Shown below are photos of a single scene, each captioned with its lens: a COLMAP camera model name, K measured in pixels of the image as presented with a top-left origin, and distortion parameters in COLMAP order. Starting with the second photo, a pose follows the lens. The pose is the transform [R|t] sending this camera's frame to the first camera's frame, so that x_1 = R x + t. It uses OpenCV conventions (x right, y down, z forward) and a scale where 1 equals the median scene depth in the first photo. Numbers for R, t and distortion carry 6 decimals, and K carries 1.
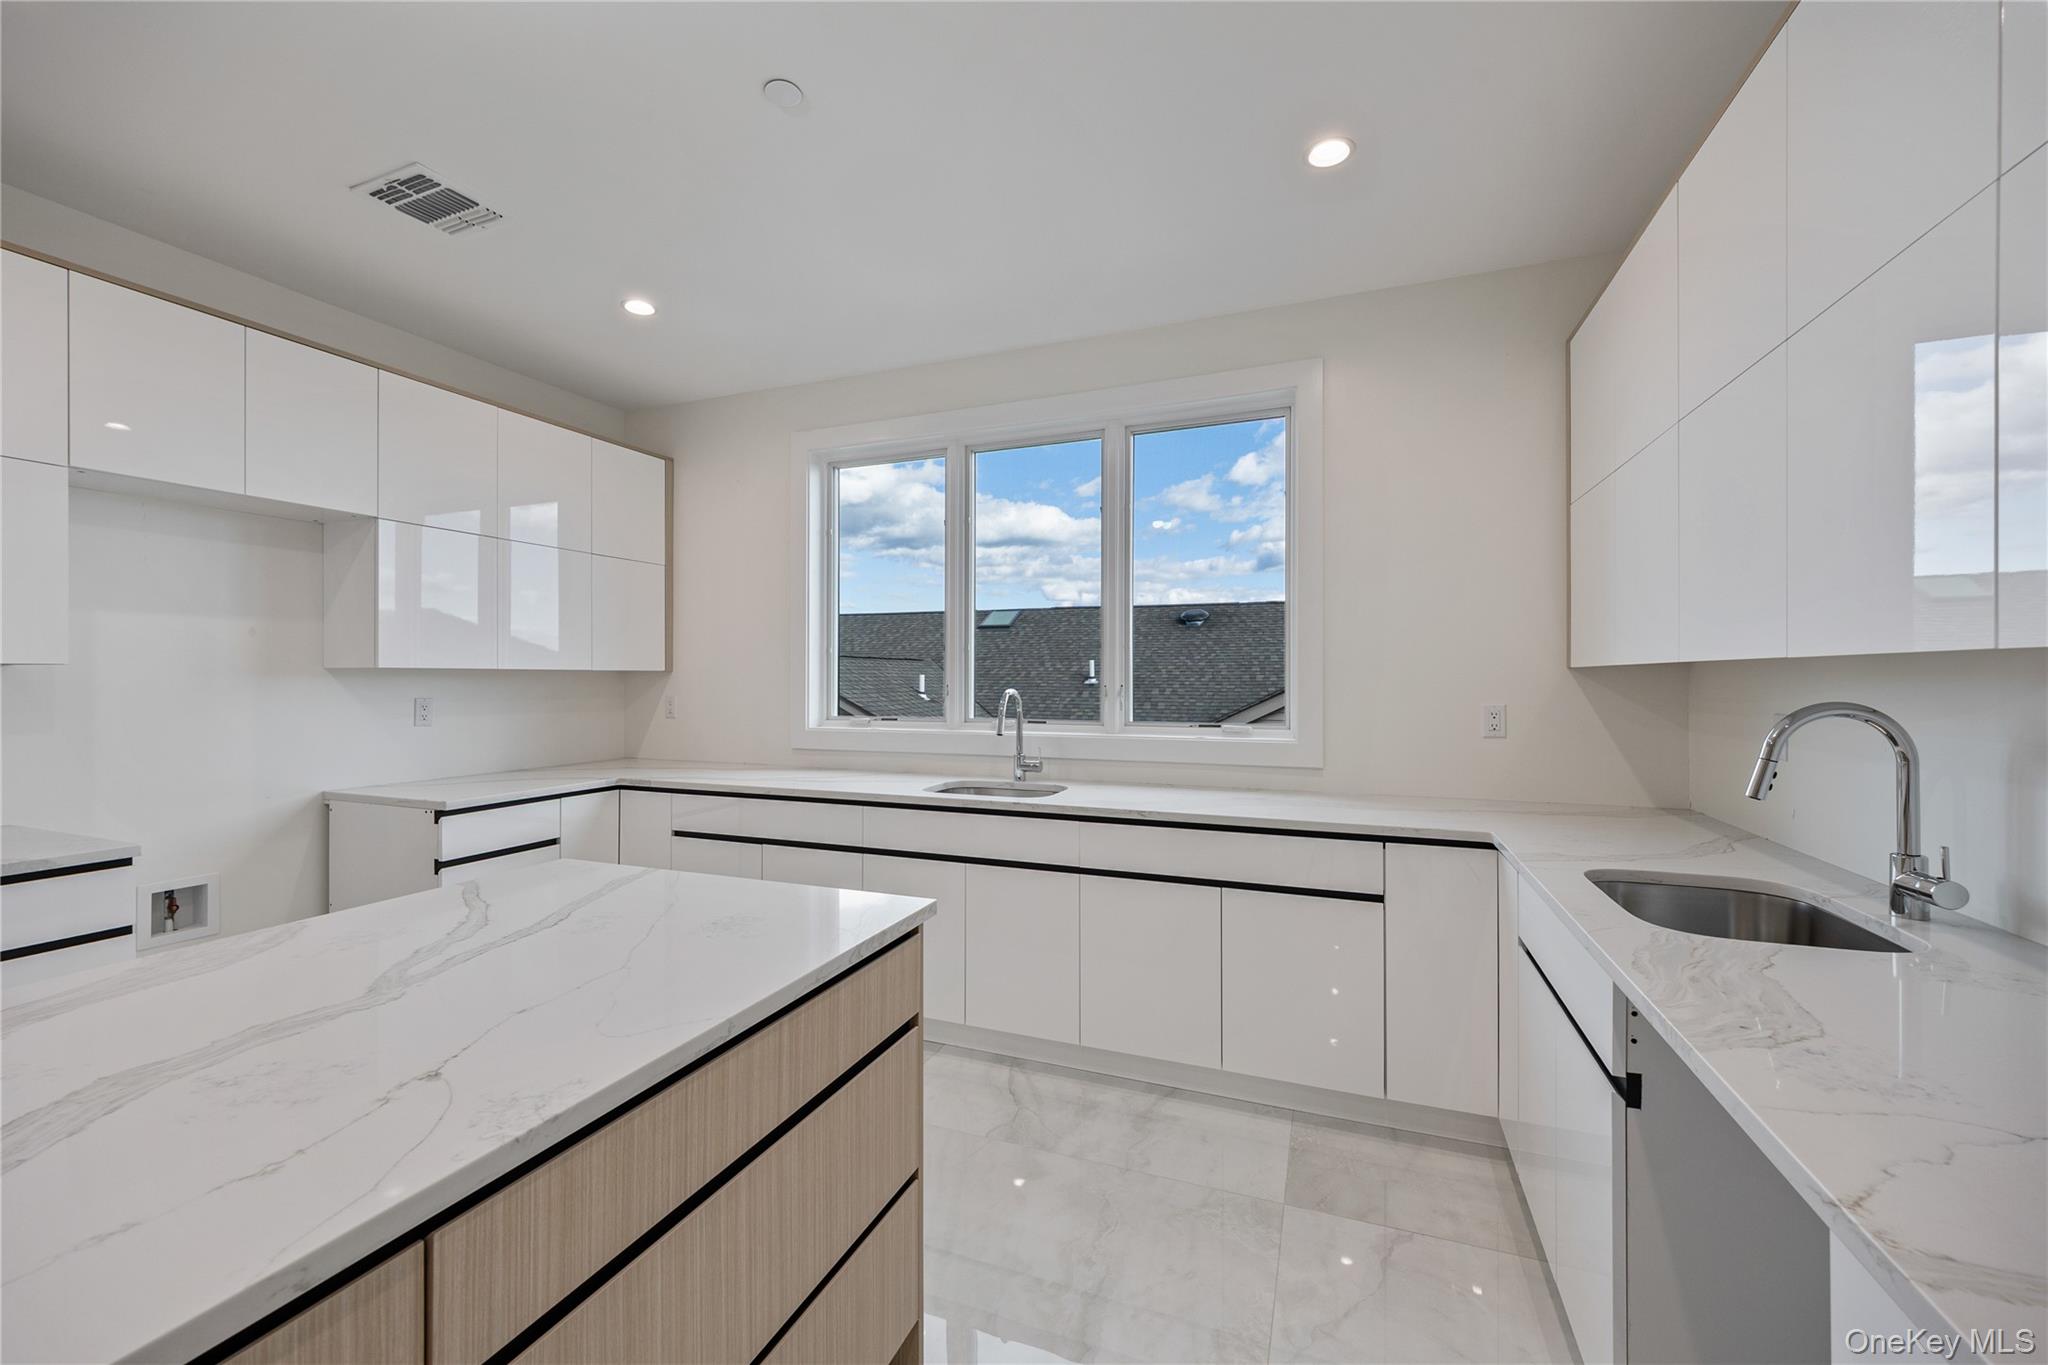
lens RADIAL K [[821.0, 0, 1002.8], [0, 821.0, 684.2], [0, 0, 1]] dist [0.001239, 0.000091]
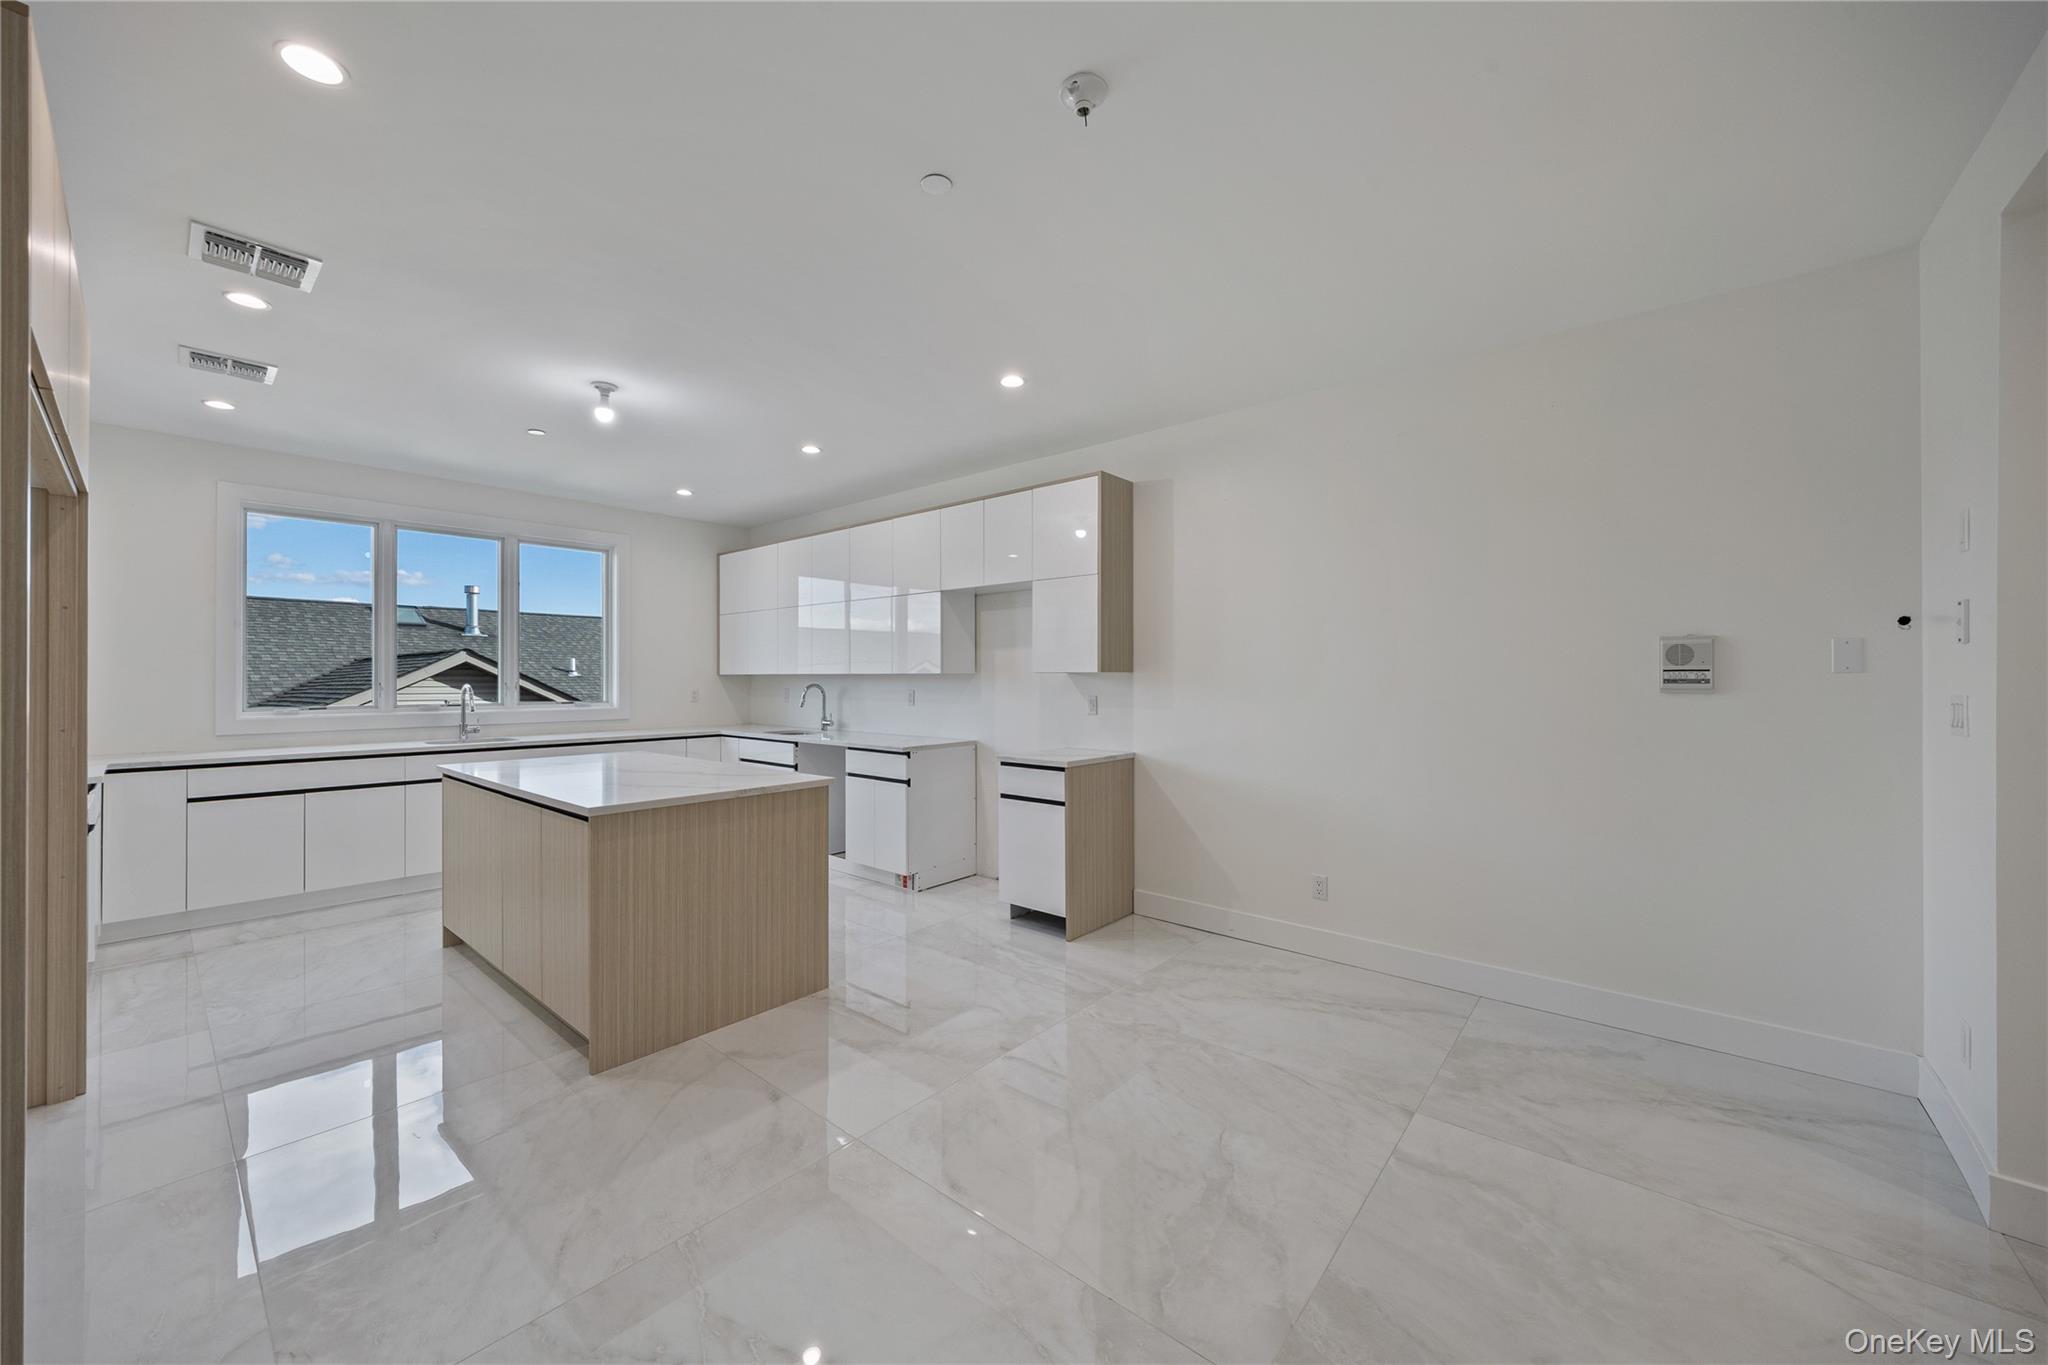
lens RADIAL K [[766.3, 0, 1029.9], [0, 766.3, 687.6], [0, 0, 1]] dist [0.000368, -0.001845]
pose [[0.303987, -0.010757, 0.952615, -1.454272], [0.006427, 0.999937, 0.009241, 0.006005], [-0.952654, 0.003313, 0.304037, -0.770942]]
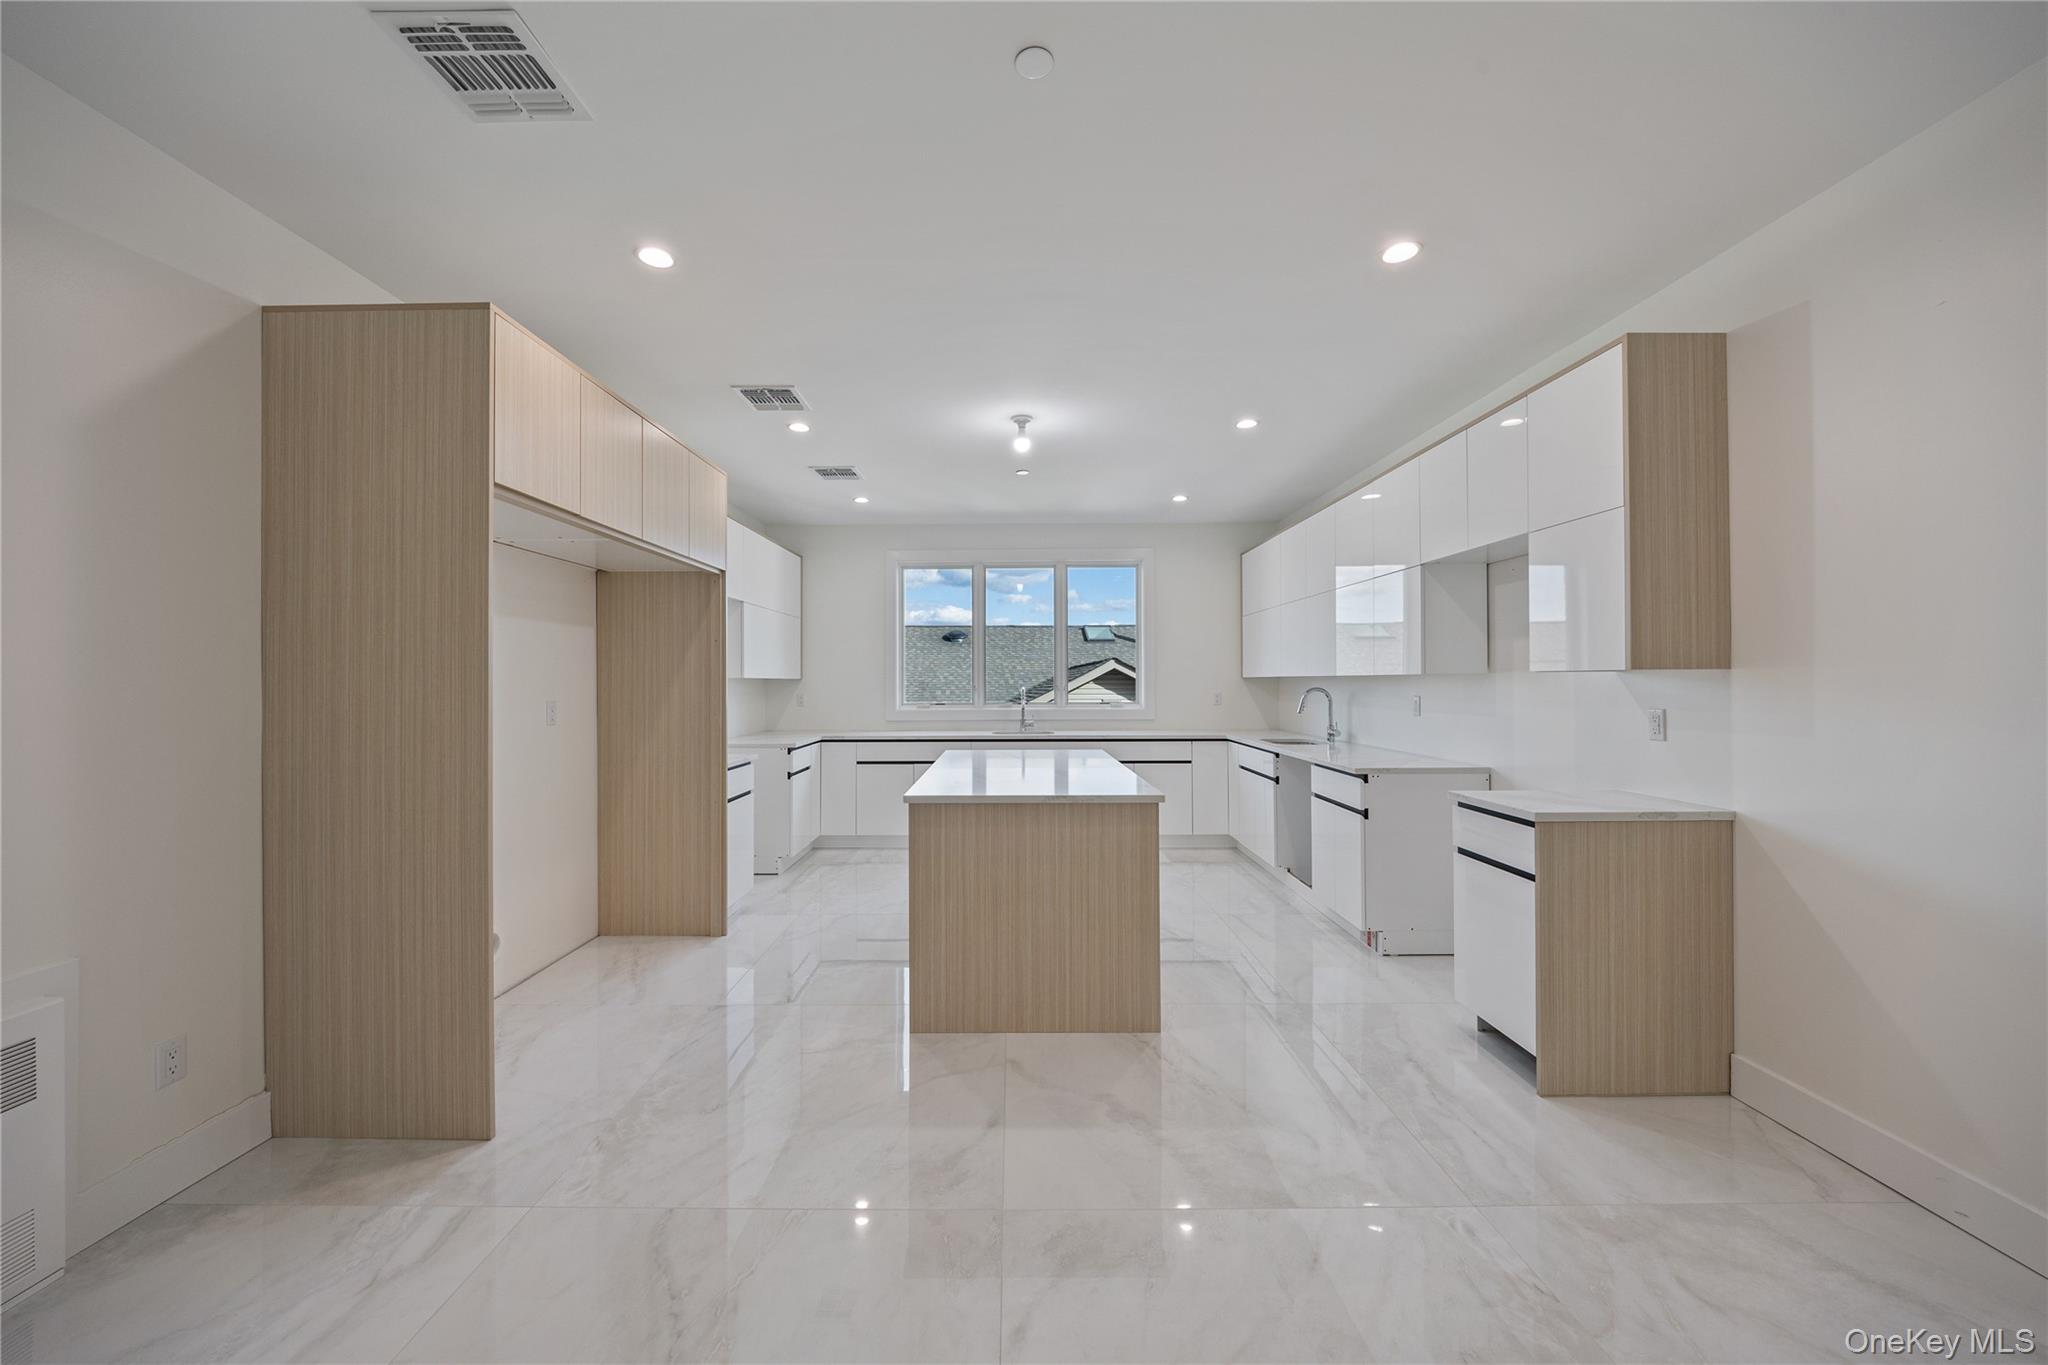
lens RADIAL K [[766.3, 0, 999.6], [0, 766.3, 685.8], [0, 0, 1]] dist [0.000368, -0.001845]
pose [[0.930057, -0.004455, 0.367389, -0.966357], [0.005673, 0.999981, -0.002236, 0.007540], [-0.367372, 0.004164, 0.930065, -1.028162]]
